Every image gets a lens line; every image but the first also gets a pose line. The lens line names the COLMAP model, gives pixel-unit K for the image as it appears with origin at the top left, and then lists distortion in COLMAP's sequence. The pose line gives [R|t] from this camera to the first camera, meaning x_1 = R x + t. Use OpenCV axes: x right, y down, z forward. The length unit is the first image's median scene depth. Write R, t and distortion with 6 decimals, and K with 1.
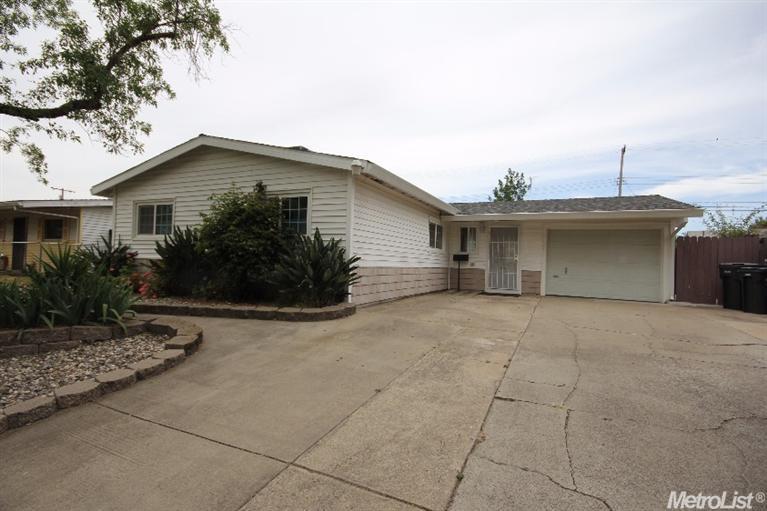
lens RADIAL K [[370.3, 0, 384.5], [0, 370.3, 254.0], [0, 0, 1]] dist [-0.013761, -0.000118]
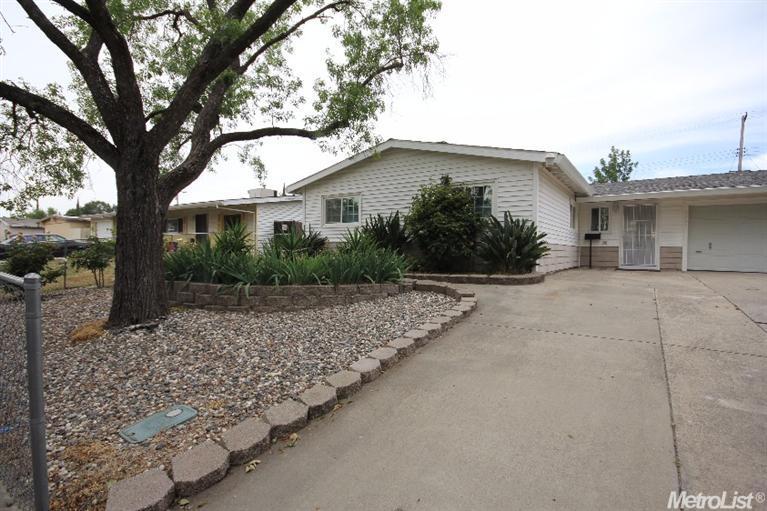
lens RADIAL K [[370.3, 0, 383.4], [0, 370.3, 257.9], [0, 0, 1]] dist [-0.013761, -0.000118]
pose [[0.984449, -0.016495, -0.174892, -0.248106], [0.024166, 0.998833, 0.041821, 0.015095], [0.173998, -0.045397, 0.983699, -0.180412]]
